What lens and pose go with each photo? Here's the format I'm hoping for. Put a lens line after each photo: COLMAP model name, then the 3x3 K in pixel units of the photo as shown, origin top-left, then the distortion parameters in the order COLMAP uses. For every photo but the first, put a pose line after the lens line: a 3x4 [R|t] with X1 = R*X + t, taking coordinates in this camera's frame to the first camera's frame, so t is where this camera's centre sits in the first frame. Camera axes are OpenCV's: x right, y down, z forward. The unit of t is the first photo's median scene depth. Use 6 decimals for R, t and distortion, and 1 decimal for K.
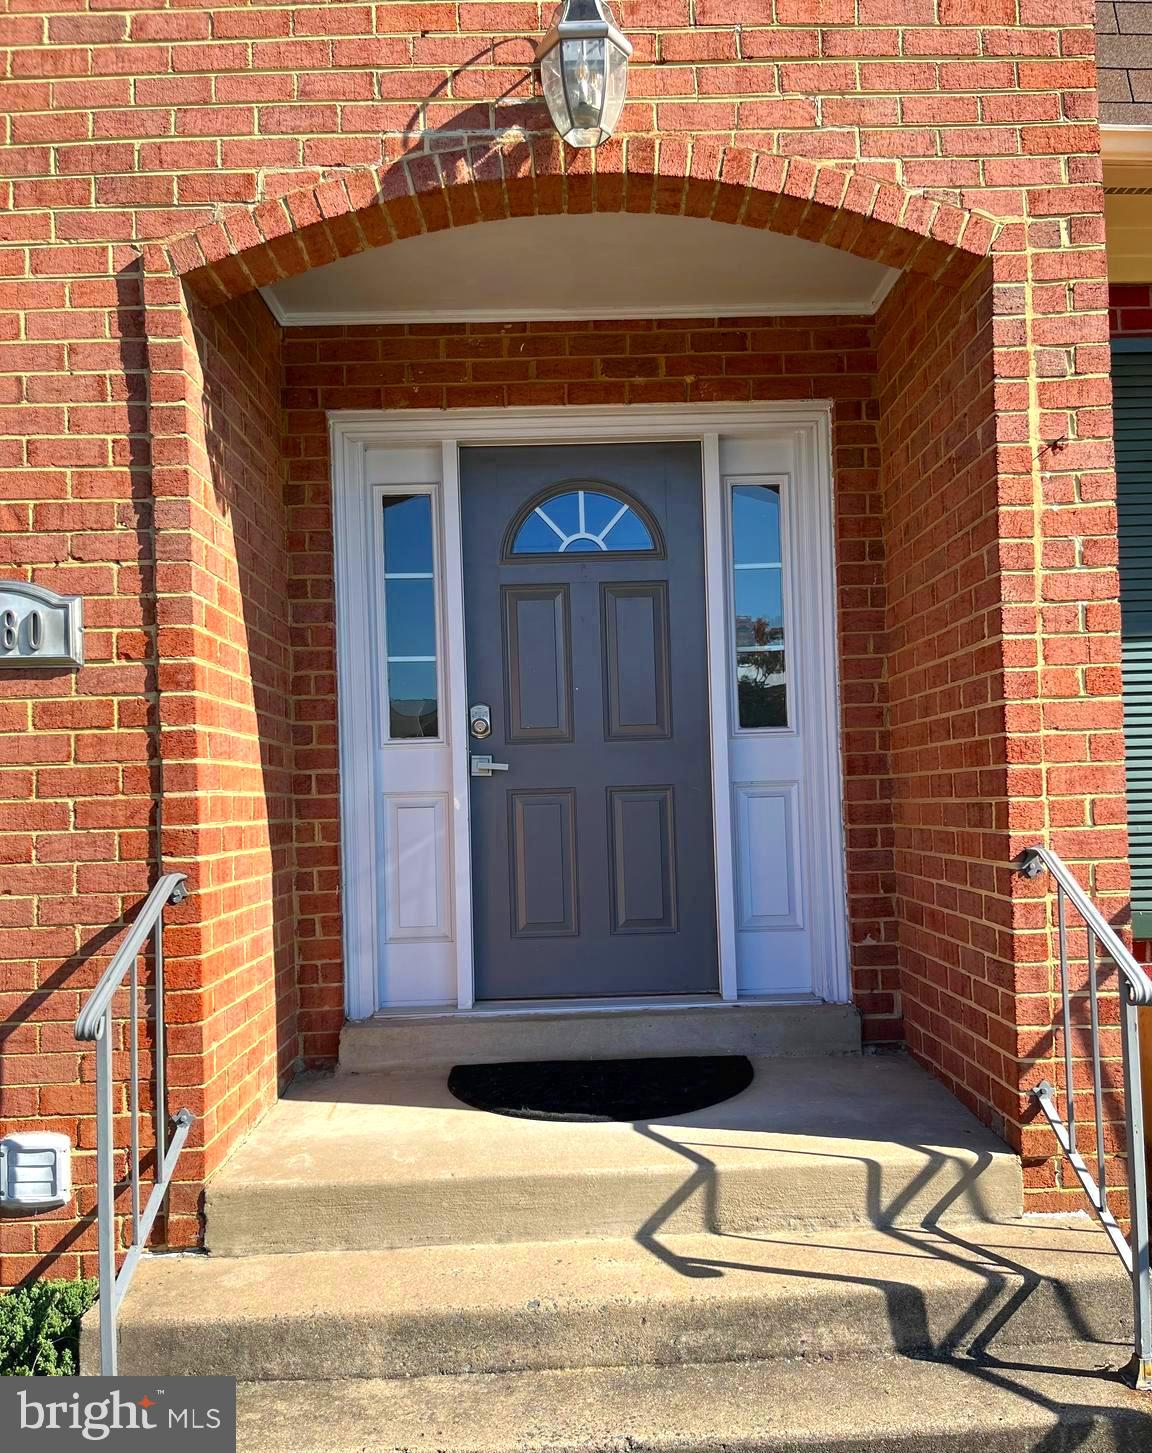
lens RADIAL K [[1200.7, 0, 639.4], [0, 1200.7, 782.1], [0, 0, 1]] dist [0.039899, -0.058438]
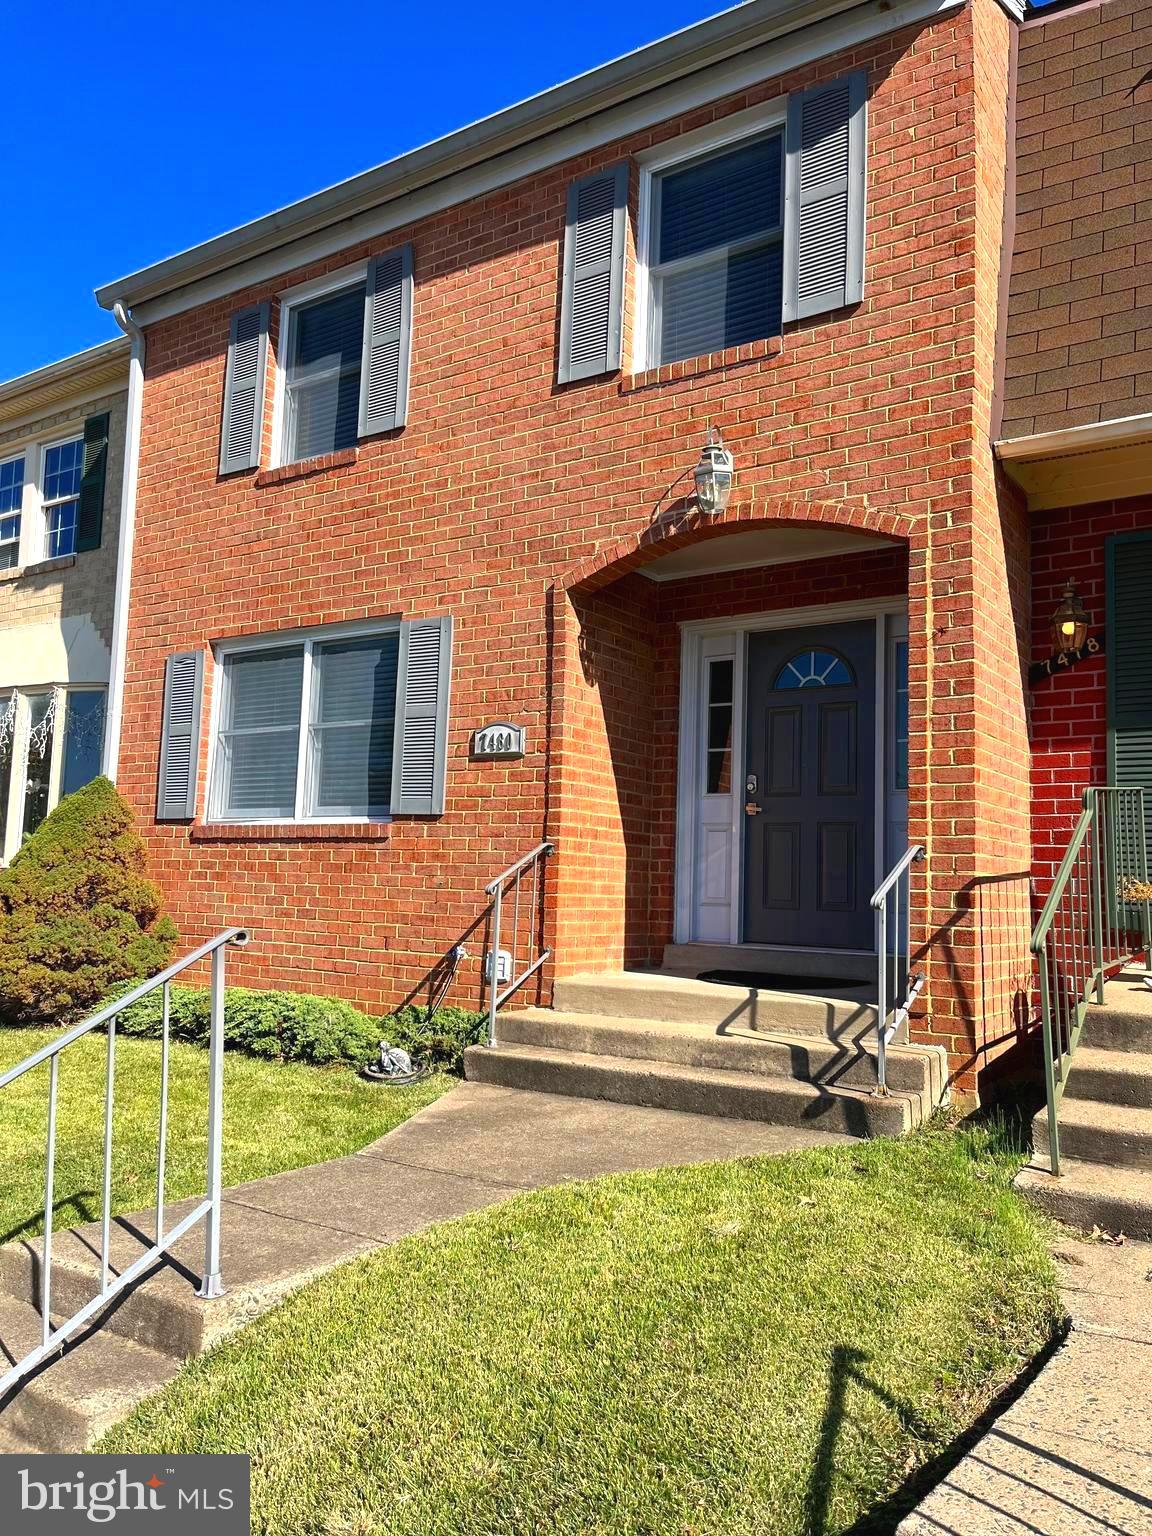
lens RADIAL K [[1170.5, 0, 575.9], [0, 1170.5, 768.4], [0, 0, 1]] dist [0.025642, -0.041259]
pose [[0.806980, -0.006237, -0.590546, 0.966985], [-0.045175, 0.996363, -0.072254, 0.090034], [0.588849, 0.084985, 0.803763, -0.781284]]
